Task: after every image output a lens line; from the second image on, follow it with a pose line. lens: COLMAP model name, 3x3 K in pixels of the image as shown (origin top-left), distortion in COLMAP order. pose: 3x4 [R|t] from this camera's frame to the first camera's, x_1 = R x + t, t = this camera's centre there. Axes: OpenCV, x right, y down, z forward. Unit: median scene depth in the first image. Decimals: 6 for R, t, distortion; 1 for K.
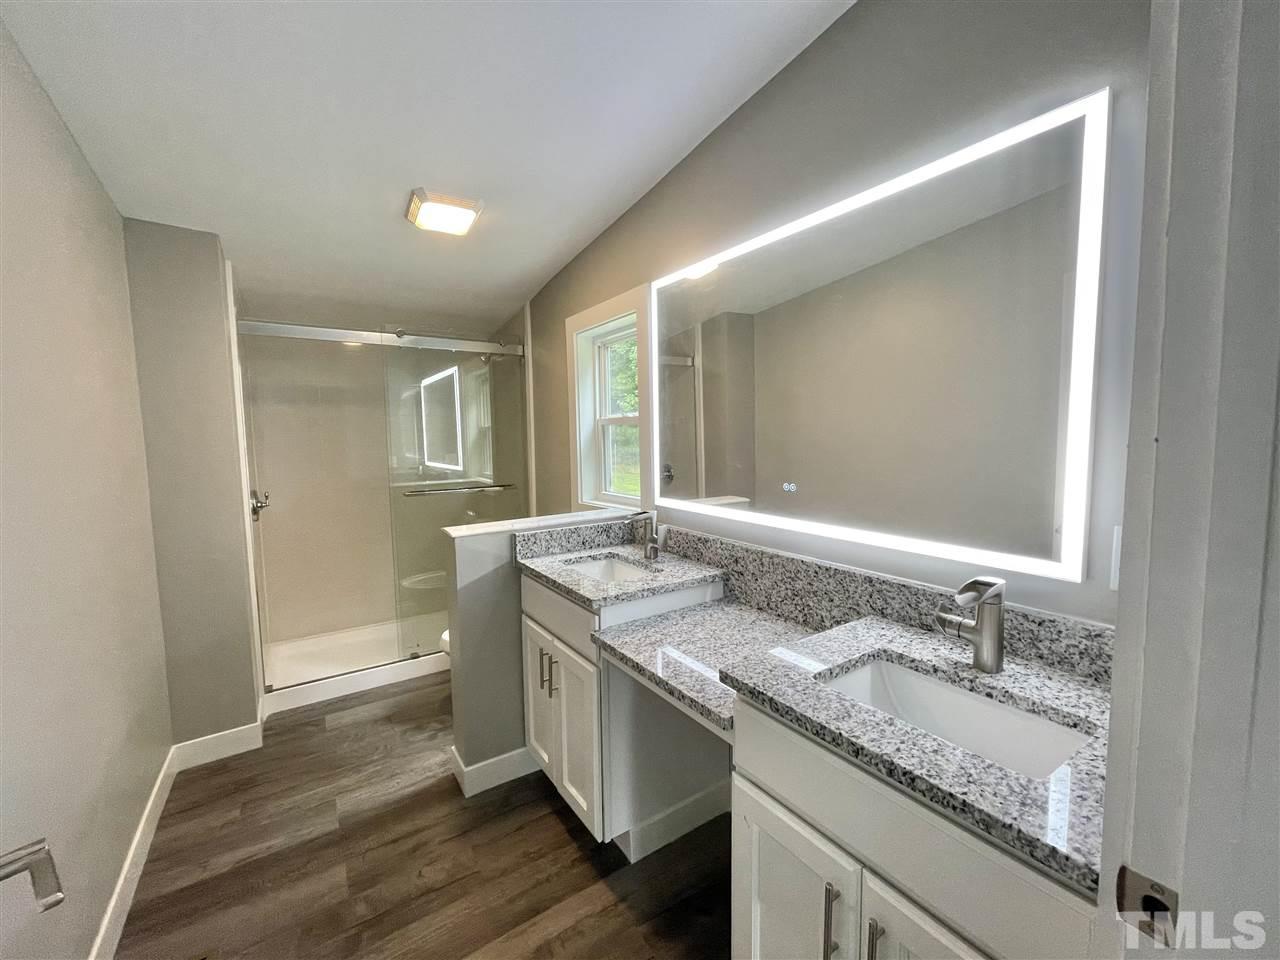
lens RADIAL K [[512.2, 0, 632.2], [0, 512.2, 476.5], [0, 0, 1]] dist [0.000260, -0.000205]
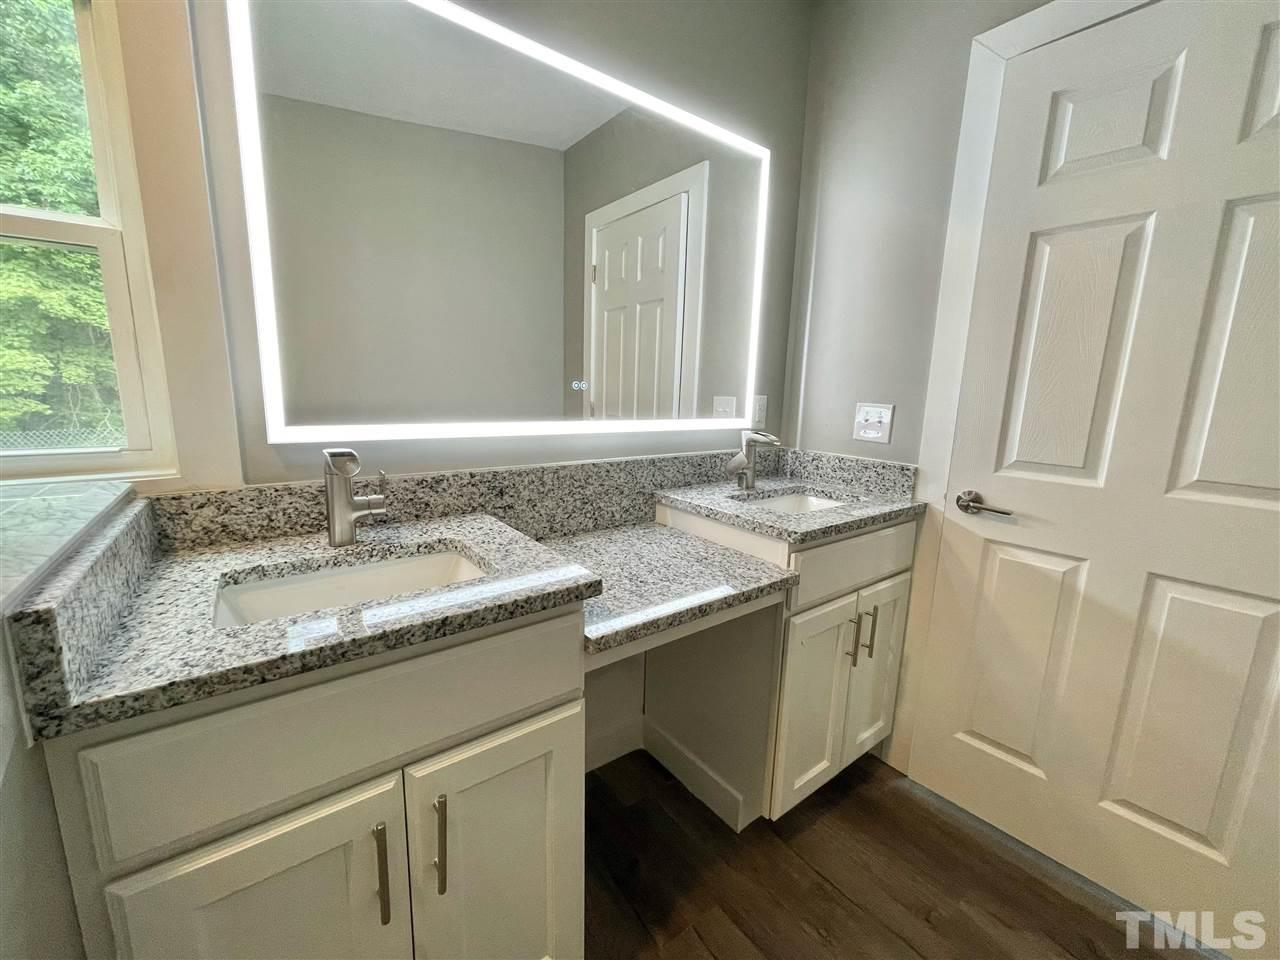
lens RADIAL K [[512.2, 0, 639.2], [0, 512.2, 482.4], [0, 0, 1]] dist [0.000260, -0.000205]
pose [[-0.055244, -0.173189, 0.983338, -0.544106], [0.055322, 0.982798, 0.176202, 0.031931], [-0.996939, 0.064134, -0.044713, 0.856214]]
